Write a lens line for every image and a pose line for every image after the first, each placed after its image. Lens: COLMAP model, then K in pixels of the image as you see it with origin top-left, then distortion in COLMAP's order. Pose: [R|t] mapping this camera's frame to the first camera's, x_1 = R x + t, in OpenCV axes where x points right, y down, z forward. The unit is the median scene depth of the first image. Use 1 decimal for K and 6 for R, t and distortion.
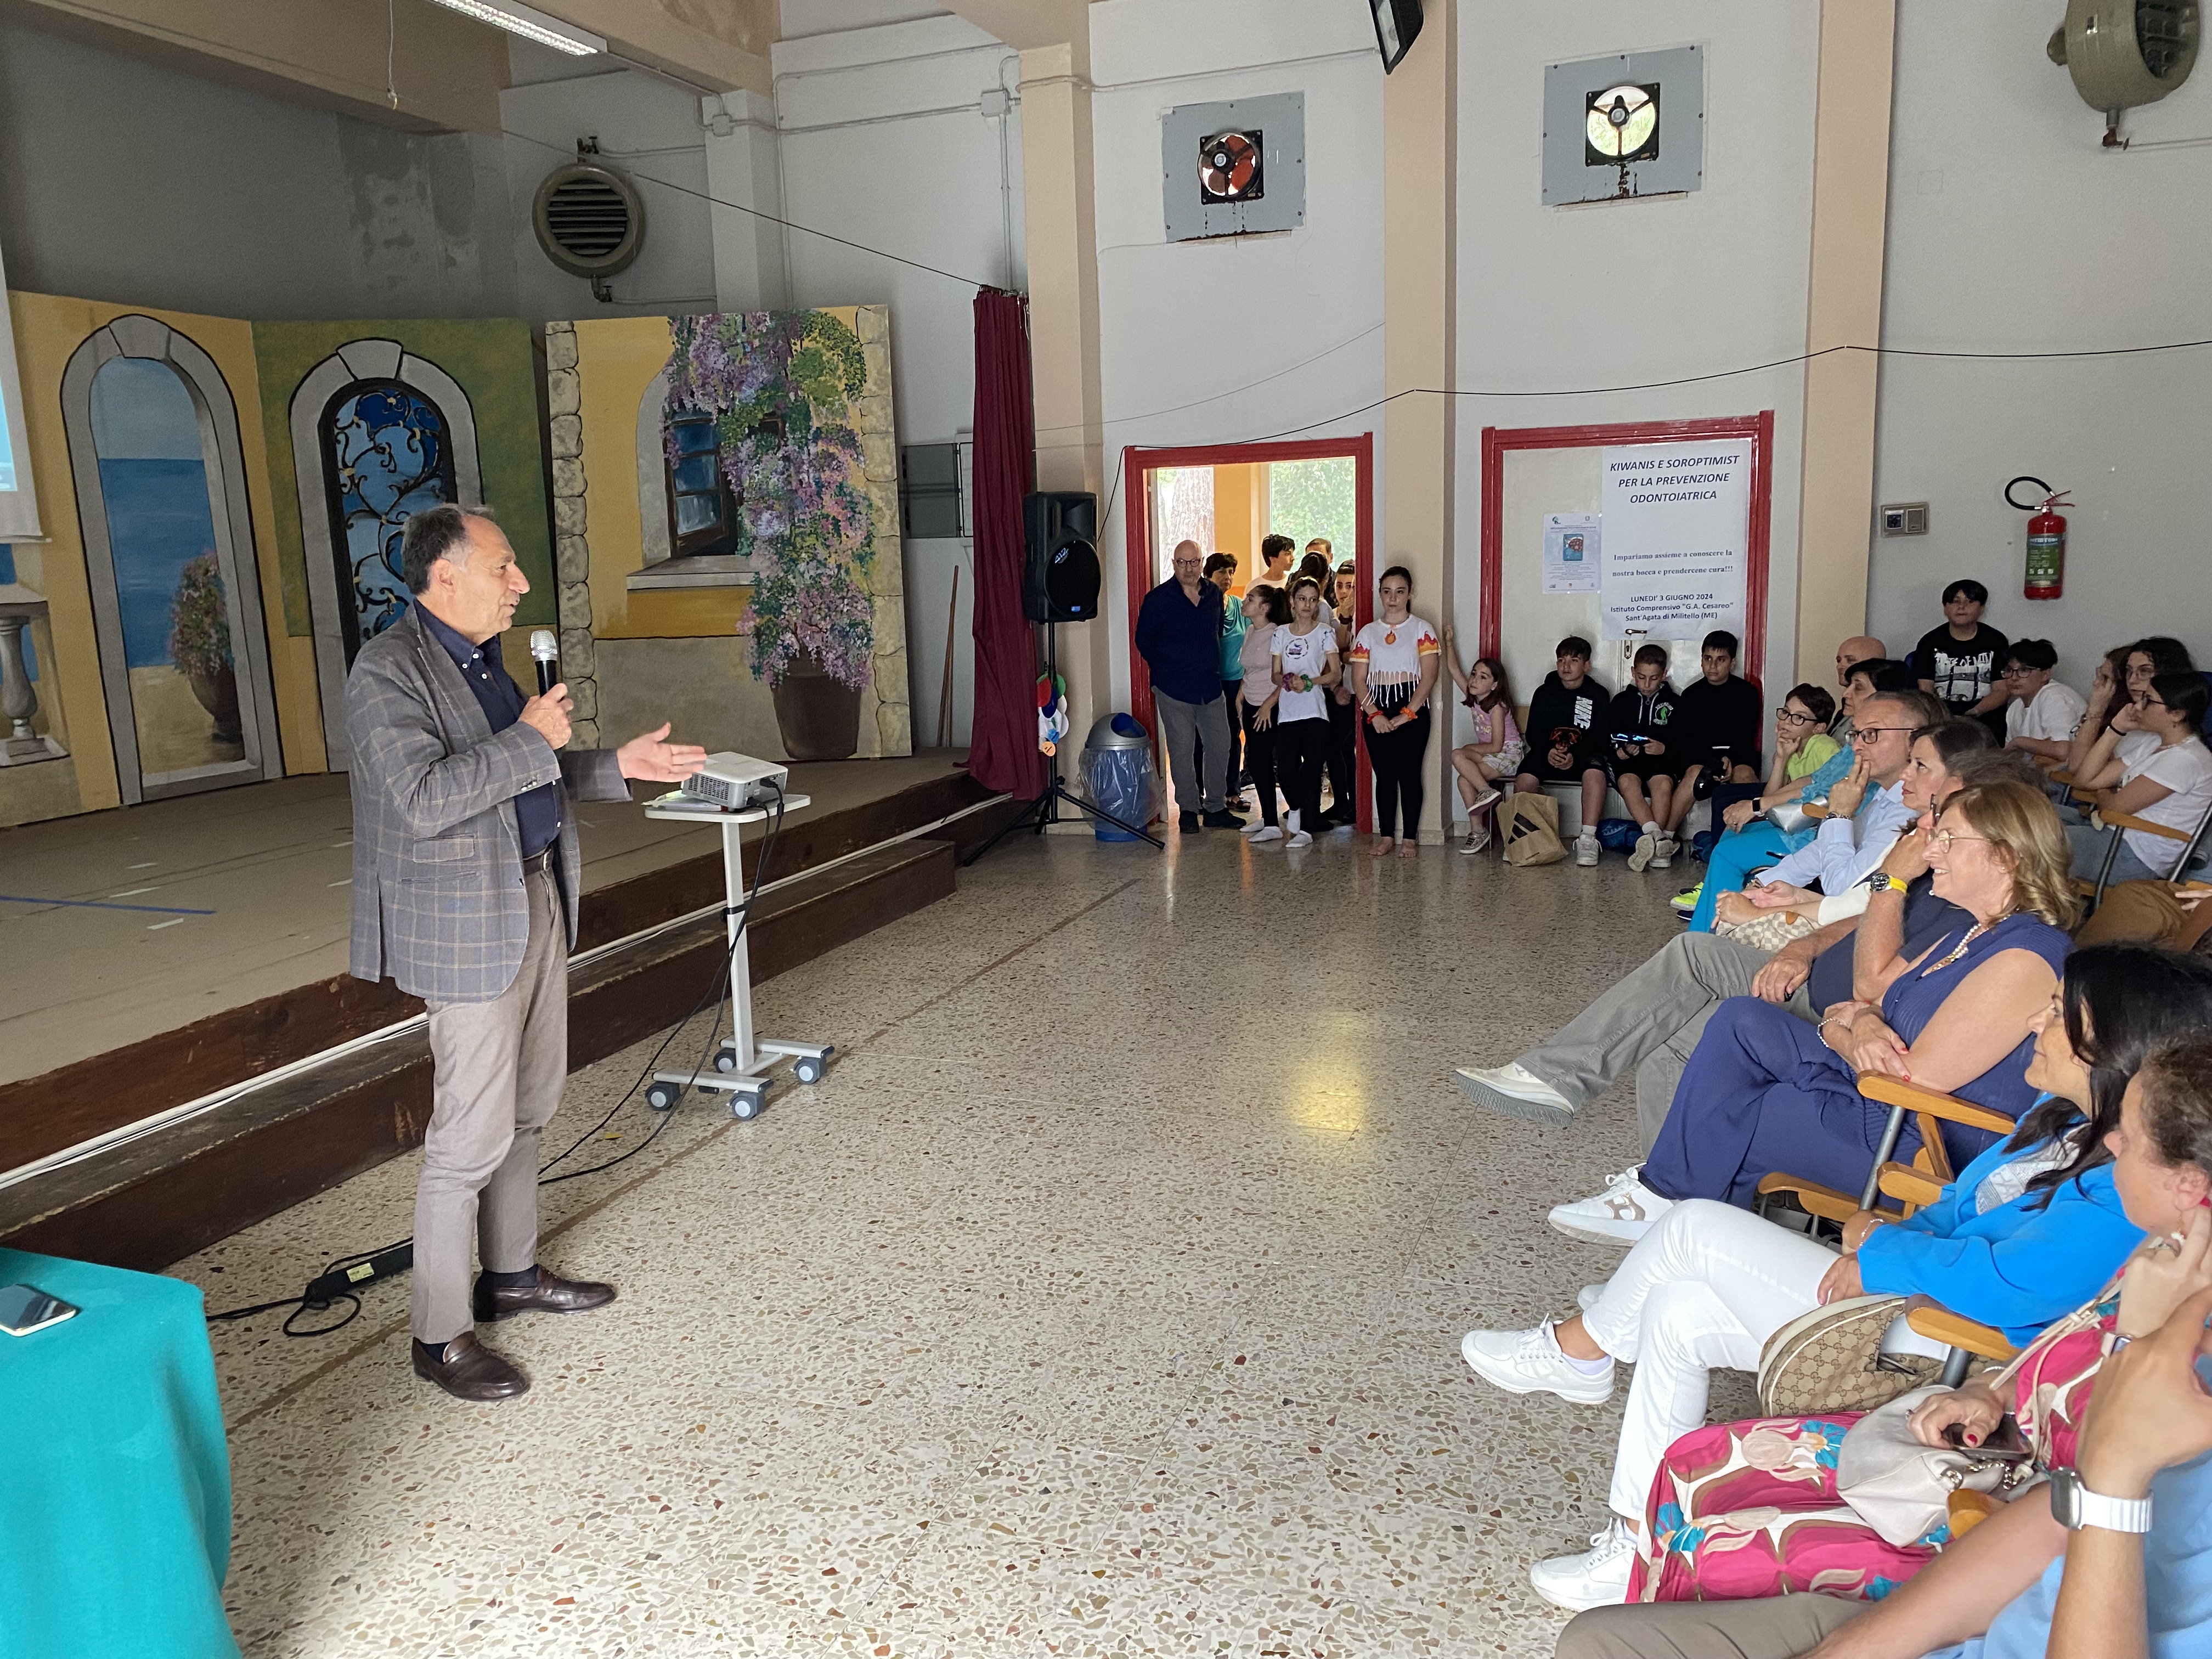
lens RADIAL K [[1679.1, 0, 1072.9], [0, 1679.1, 835.5], [0, 0, 1]] dist [0.028801, -0.027233]
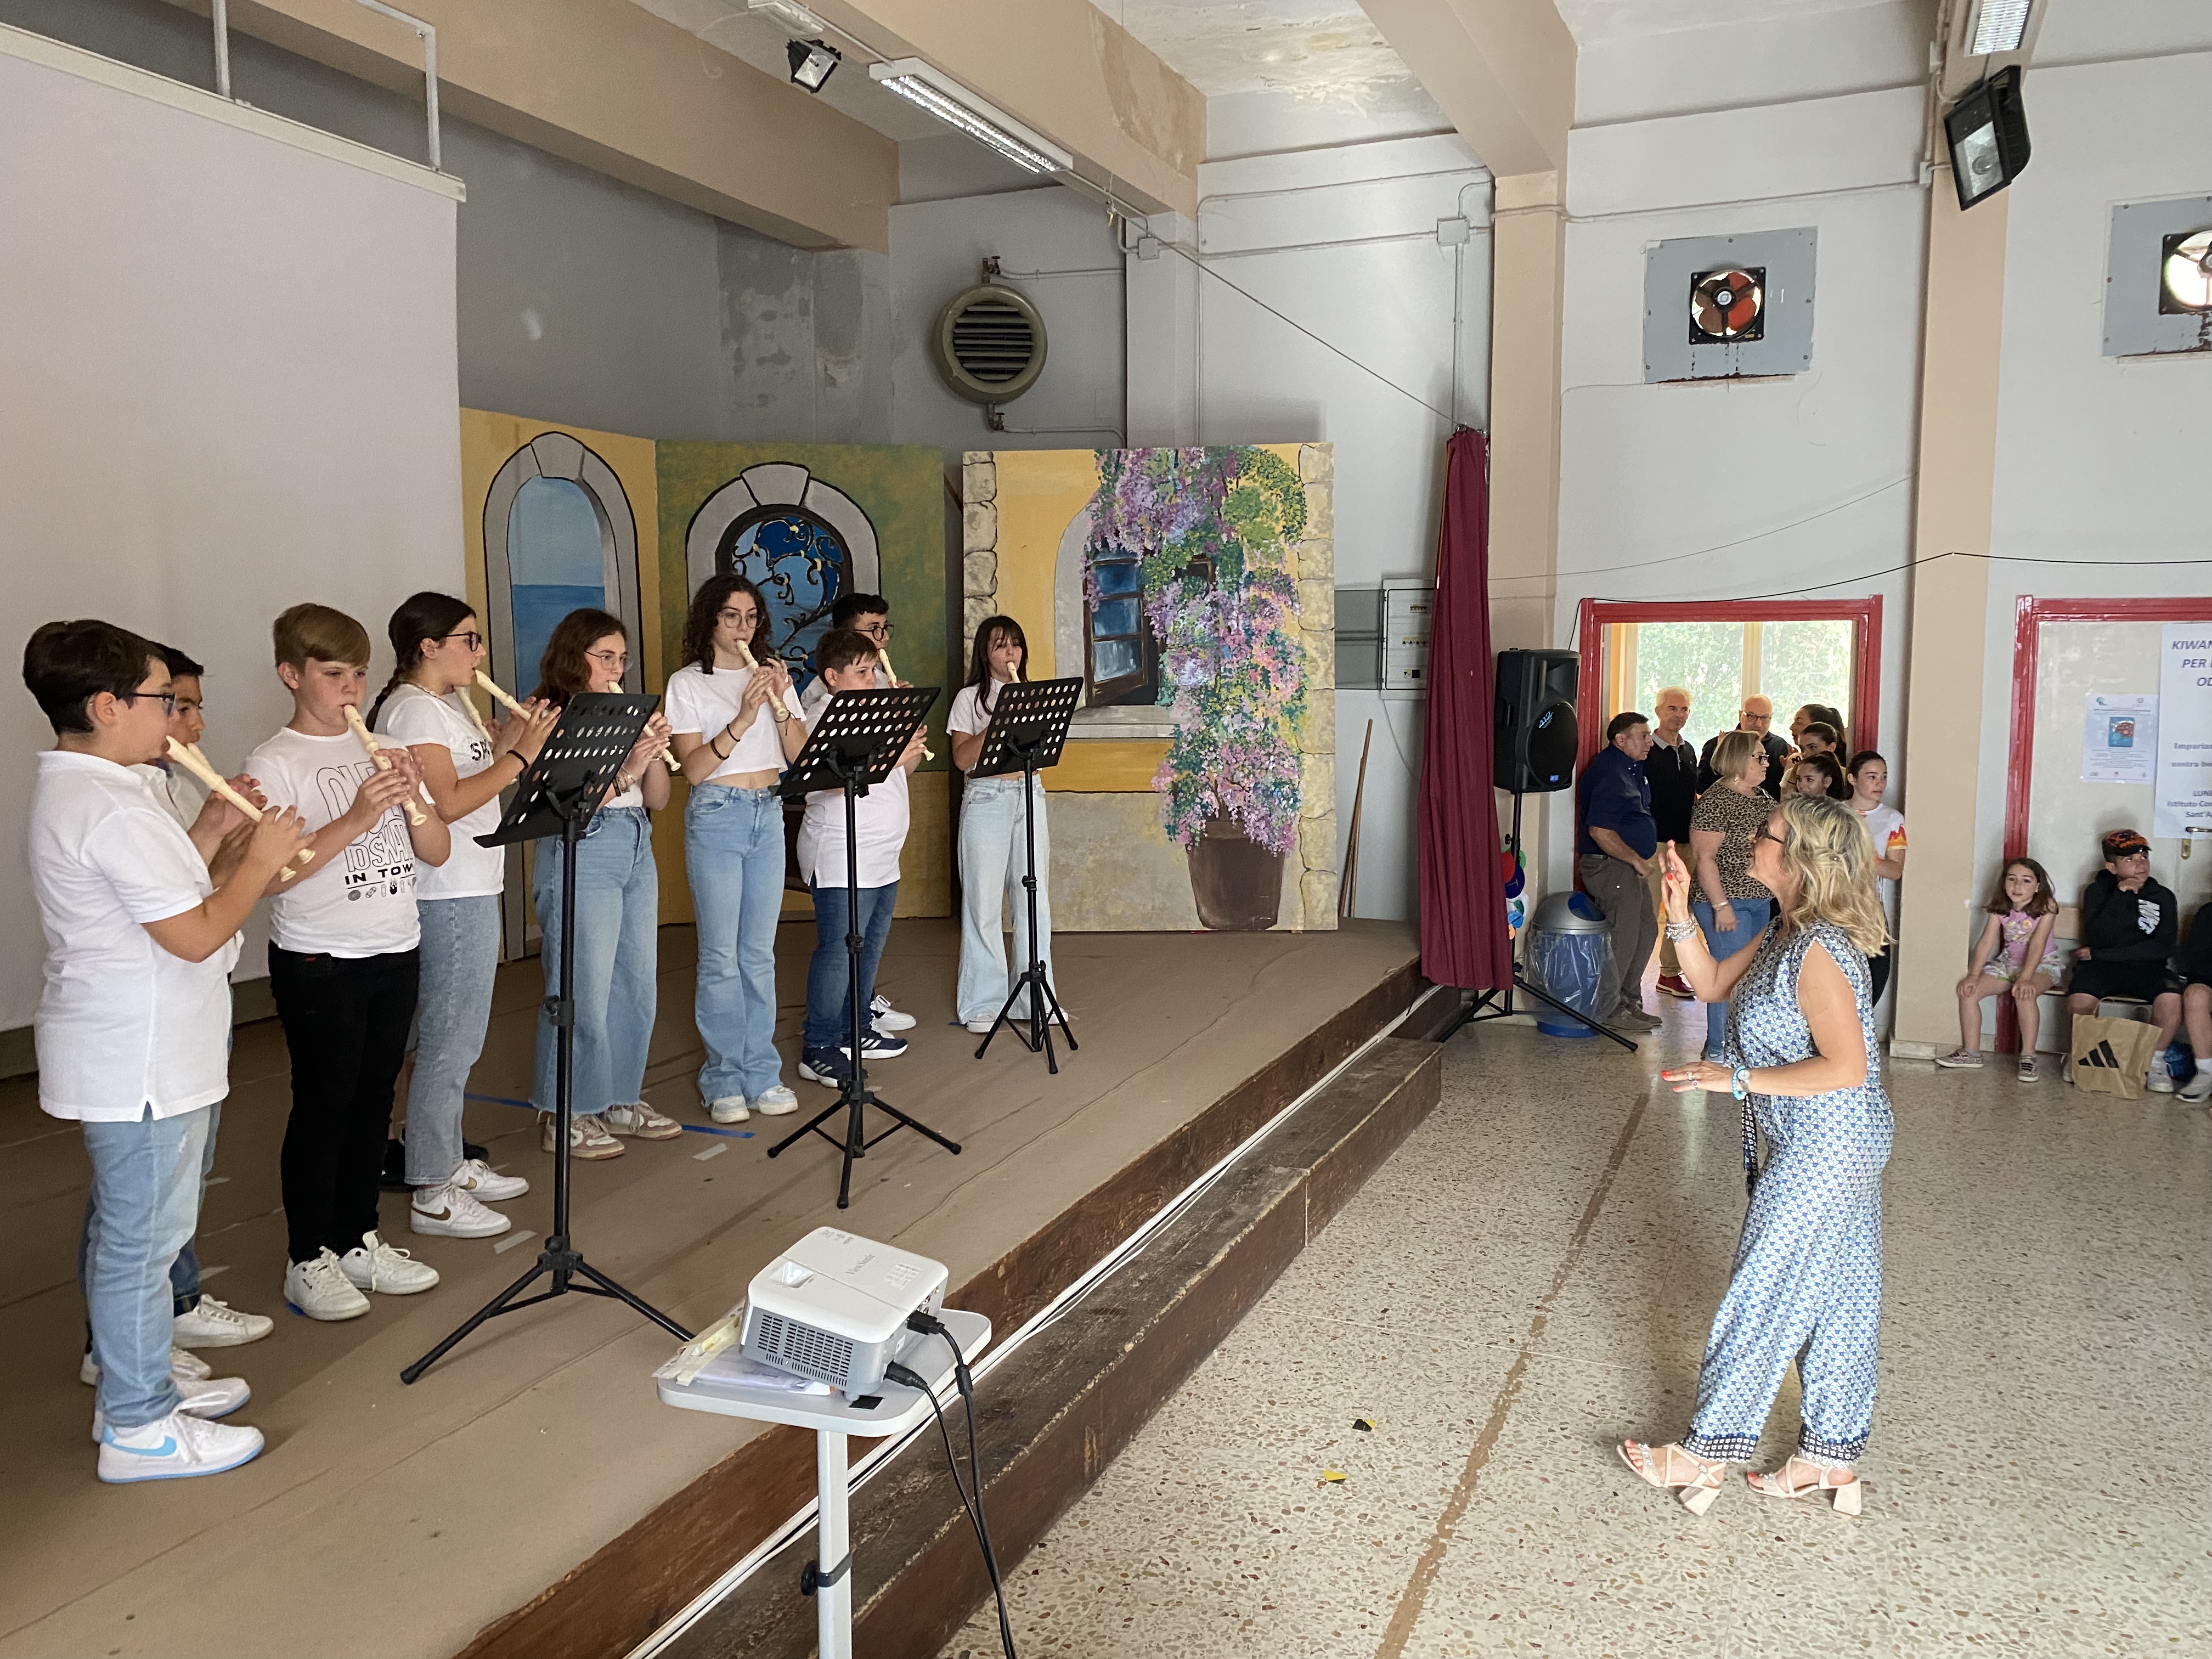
lens RADIAL K [[1679.1, 0, 1133.8], [0, 1679.1, 854.6], [0, 0, 1]] dist [0.028801, -0.027233]
pose [[0.998682, 0.036724, -0.035856, -0.176595], [-0.038527, 0.997957, -0.050958, -0.037726], [0.033912, 0.052273, 0.998057, 0.085273]]
